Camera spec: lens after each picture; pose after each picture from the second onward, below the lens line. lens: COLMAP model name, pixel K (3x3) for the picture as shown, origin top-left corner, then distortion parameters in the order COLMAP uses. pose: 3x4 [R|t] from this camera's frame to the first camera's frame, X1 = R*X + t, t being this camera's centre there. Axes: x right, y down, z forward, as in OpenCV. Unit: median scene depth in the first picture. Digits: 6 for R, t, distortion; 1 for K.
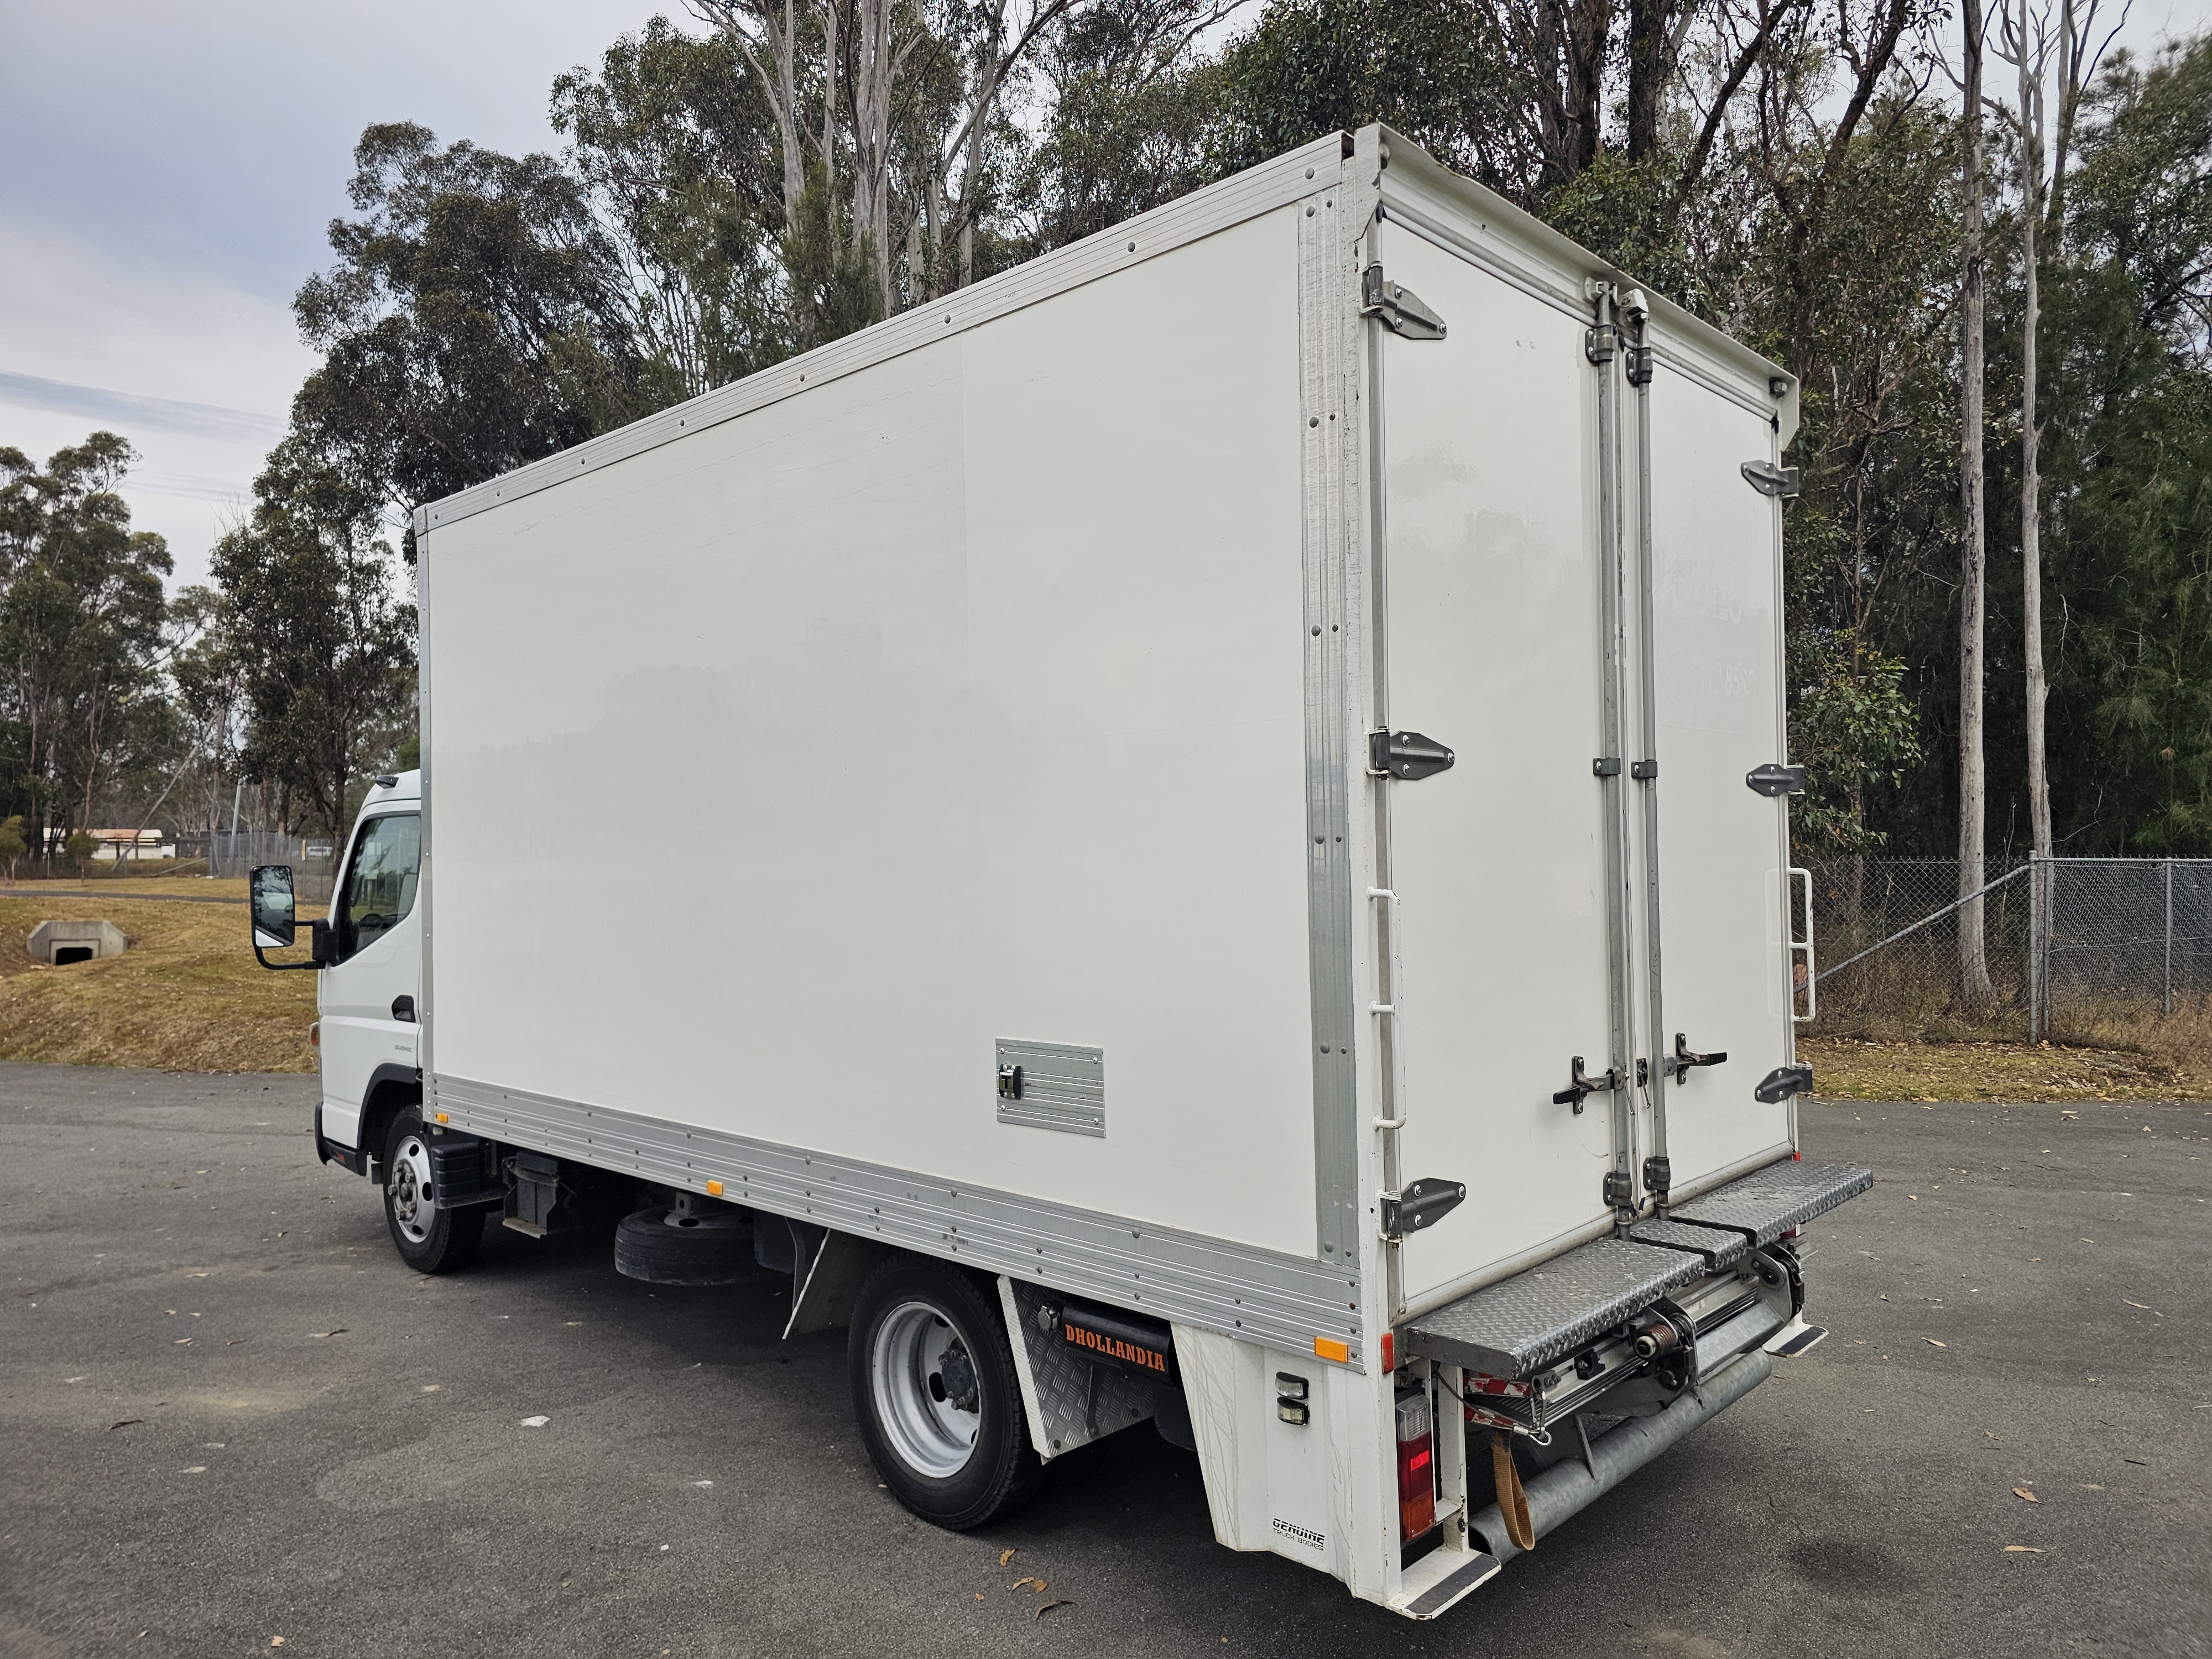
lens RADIAL K [[1489.6, 0, 1106.0], [0, 1489.6, 829.5], [0, 0, 1]] dist [0.026166, -0.004380]
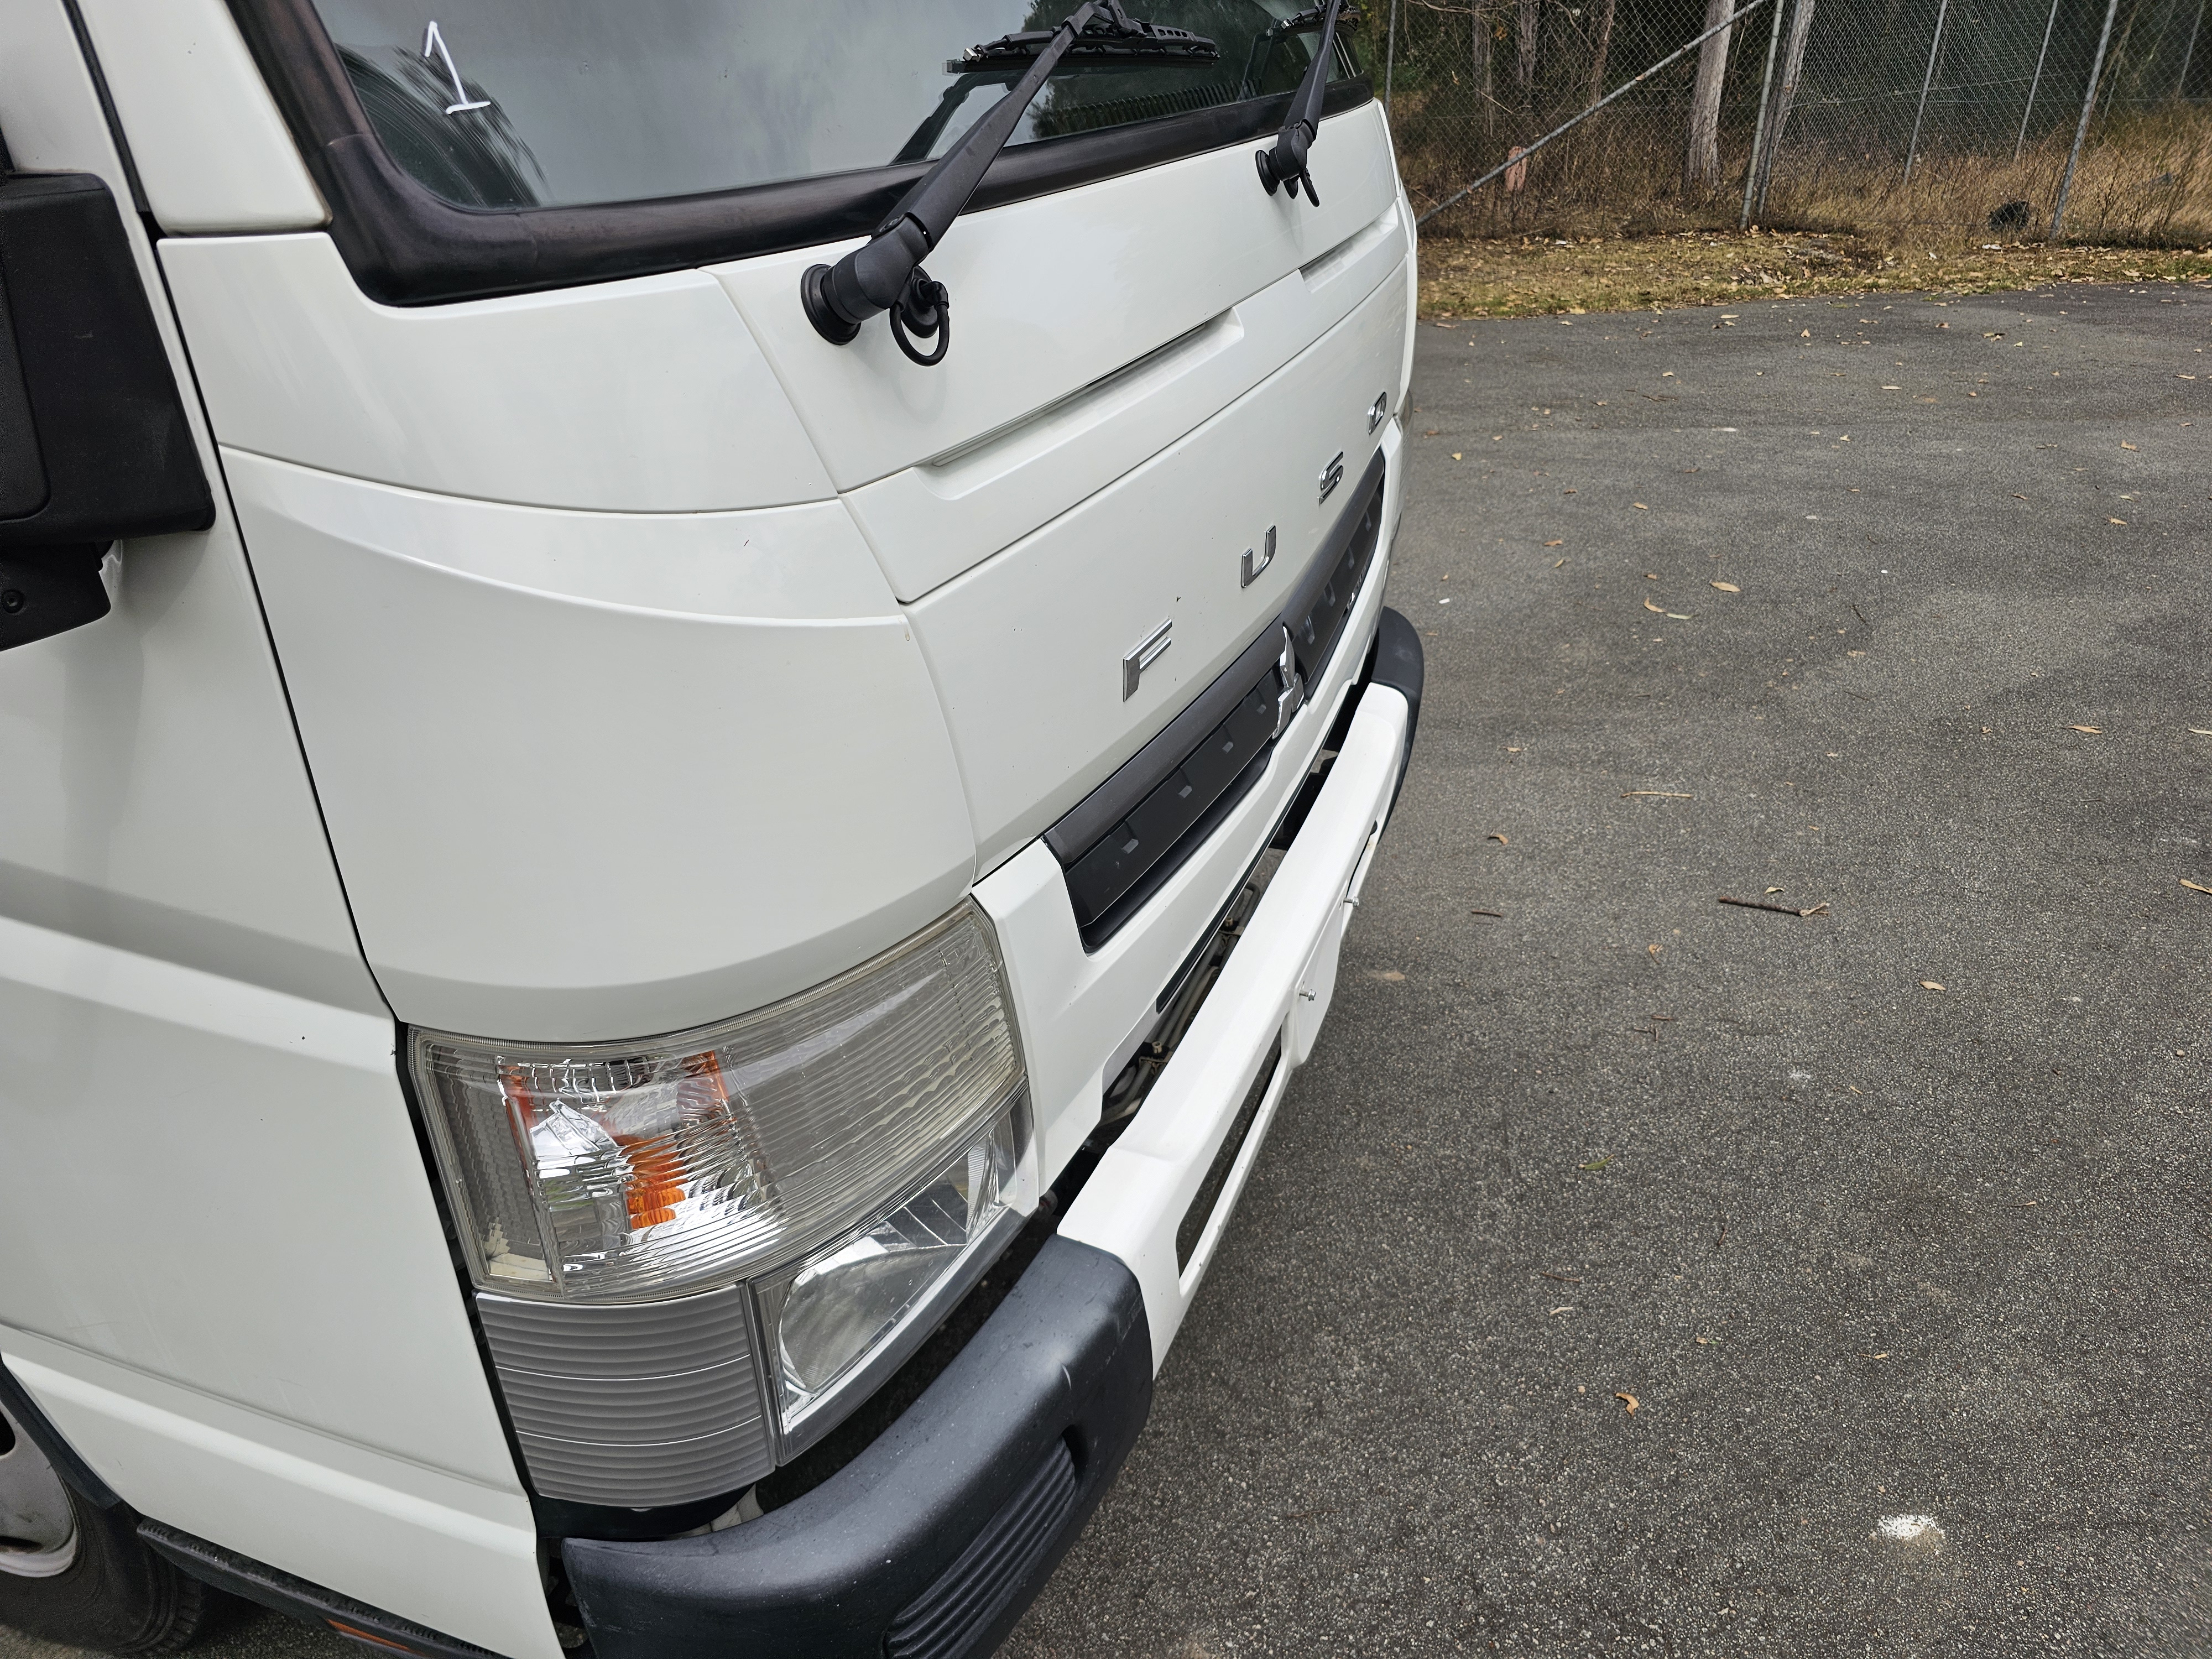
lens RADIAL K [[1489.6, 0, 1106.0], [0, 1489.6, 829.5], [0, 0, 1]] dist [0.026166, -0.004380]
pose [[0.990470, -0.089513, 0.104676, 0.158582], [0.029269, 0.879444, 0.475102, 0.029703], [-0.134585, -0.467510, 0.873682, 0.169210]]
